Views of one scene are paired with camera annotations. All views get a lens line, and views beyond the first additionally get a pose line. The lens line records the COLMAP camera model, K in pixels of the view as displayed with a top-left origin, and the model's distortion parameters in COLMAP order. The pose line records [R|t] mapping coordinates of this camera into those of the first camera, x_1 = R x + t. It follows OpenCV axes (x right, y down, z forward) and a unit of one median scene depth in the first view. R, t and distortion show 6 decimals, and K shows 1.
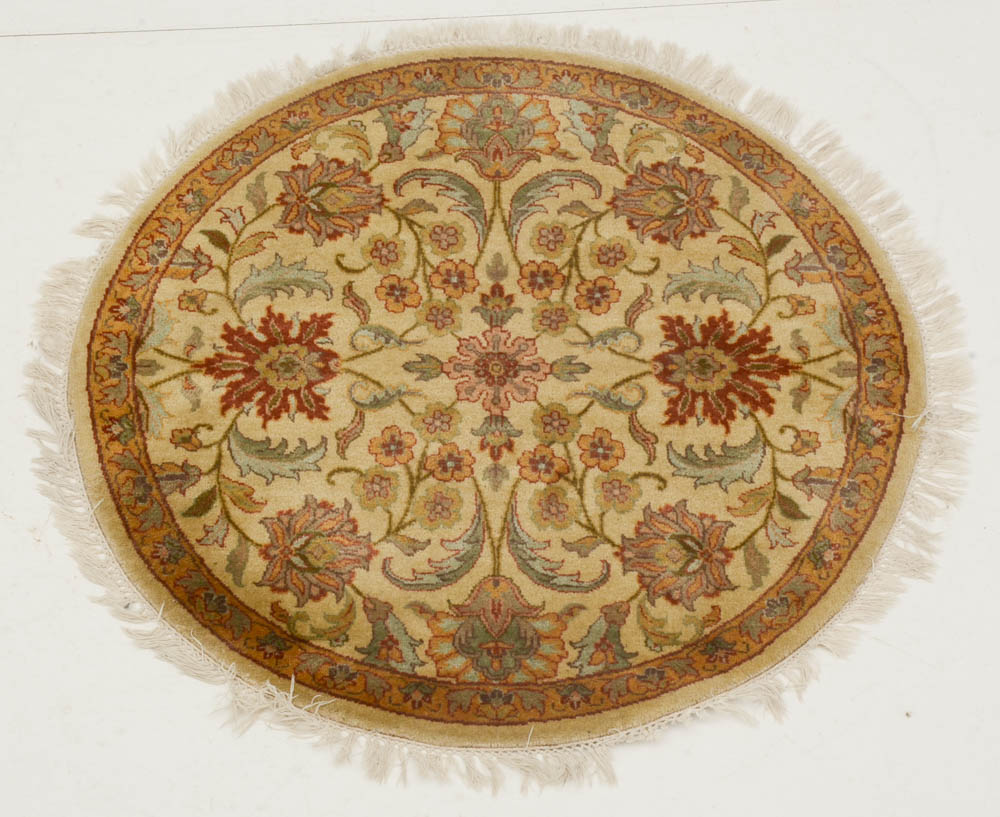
lens RADIAL K [[3336.5, 0, 458.2], [0, 3336.5, 399.9], [0, 0, 1]] dist [0.469201, 0.000000]
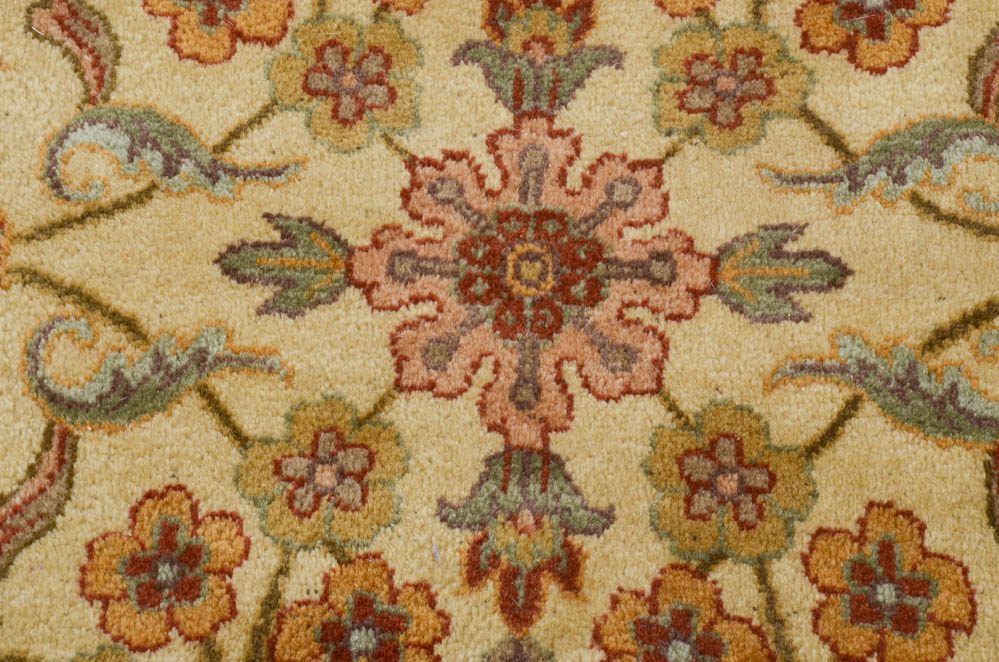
lens RADIAL K [[3757.5, 0, 493.5], [0, 3757.5, 331.6], [0, 0, 1]] dist [1.095453, 0.000000]
pose [[0.999370, 0.003386, -0.035323, 0.020416], [0.002479, 0.986343, 0.164685, -0.060659], [0.035399, -0.164669, 0.985713, 0.678407]]
